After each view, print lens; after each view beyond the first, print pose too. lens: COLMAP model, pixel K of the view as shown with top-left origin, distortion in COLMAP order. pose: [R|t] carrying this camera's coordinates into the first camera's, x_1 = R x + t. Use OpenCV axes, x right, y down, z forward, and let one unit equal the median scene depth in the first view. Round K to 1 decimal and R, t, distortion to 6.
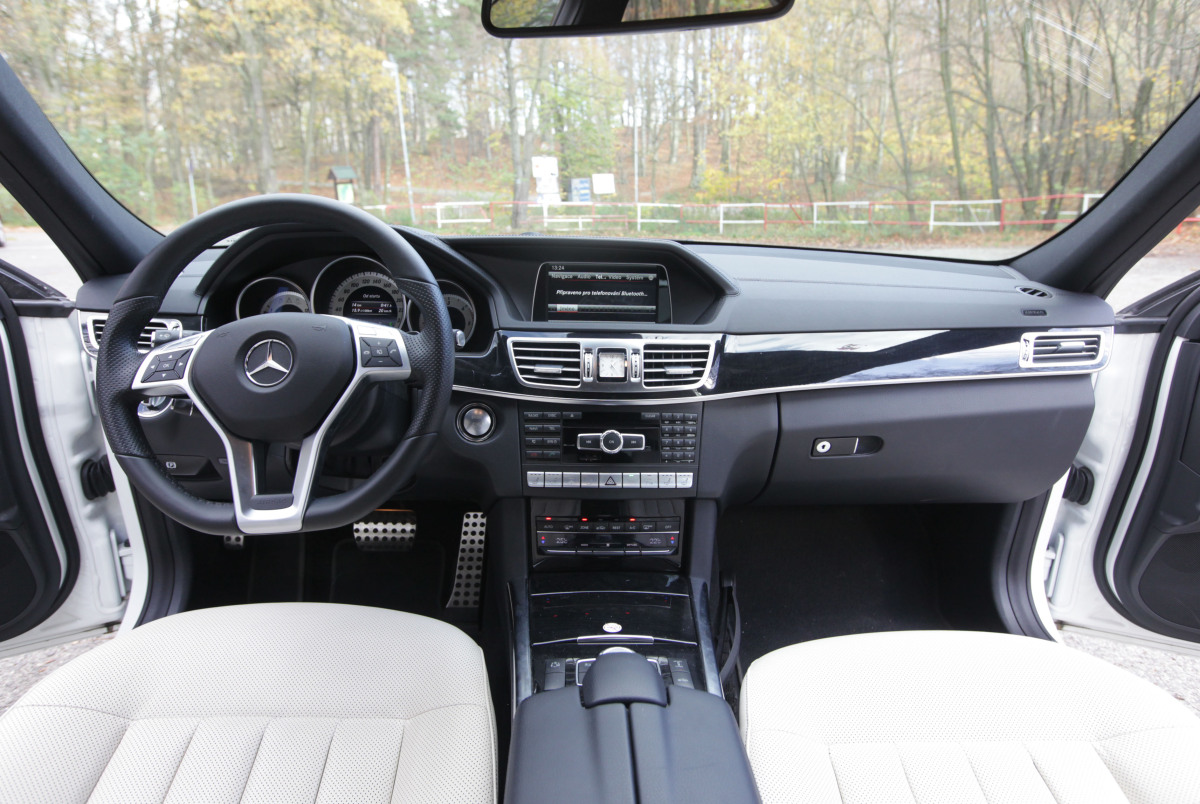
lens RADIAL K [[739.2, 0, 597.2], [0, 739.2, 391.4], [0, 0, 1]] dist [-0.037155, 0.011772]
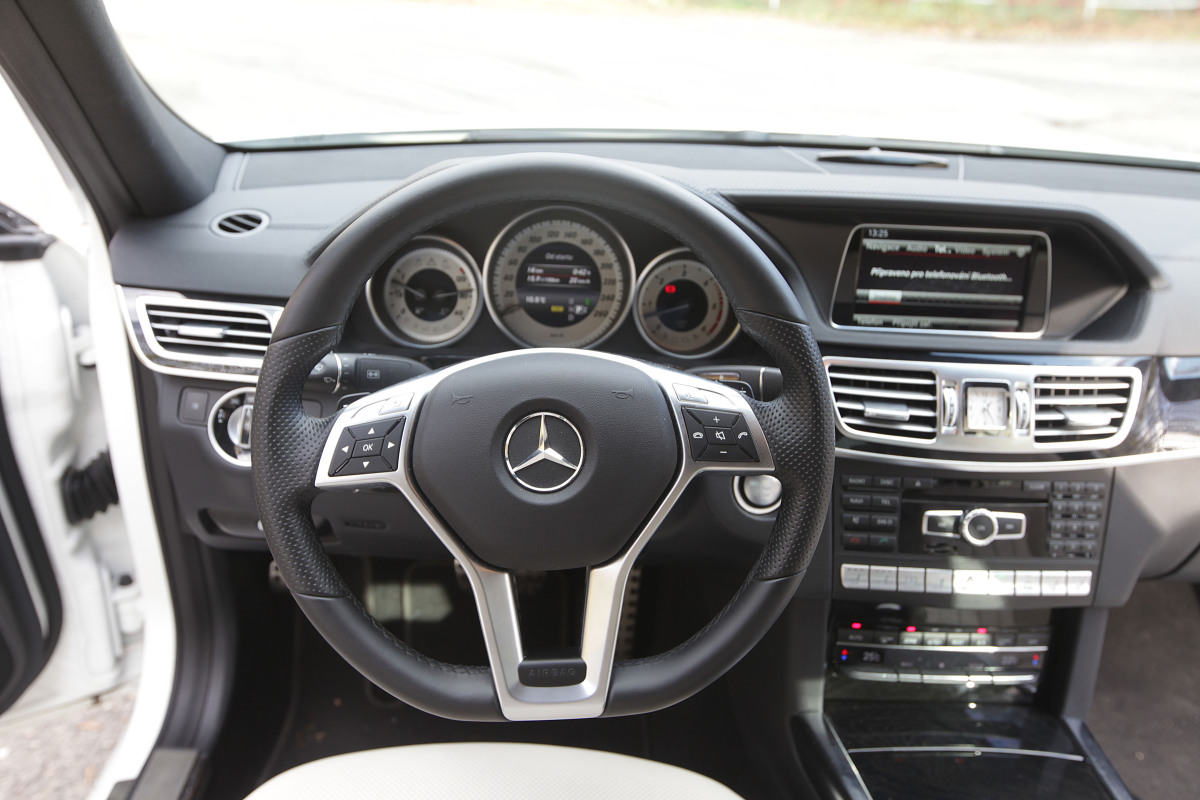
lens RADIAL K [[1009.2, 0, 599.1], [0, 1009.2, 404.5], [0, 0, 1]] dist [0.011528, 0.027424]
pose [[0.999365, 0.030103, 0.019053, -0.322011], [-0.032765, 0.986609, 0.159780, -0.162795], [-0.013988, -0.160303, 0.986969, 0.137552]]
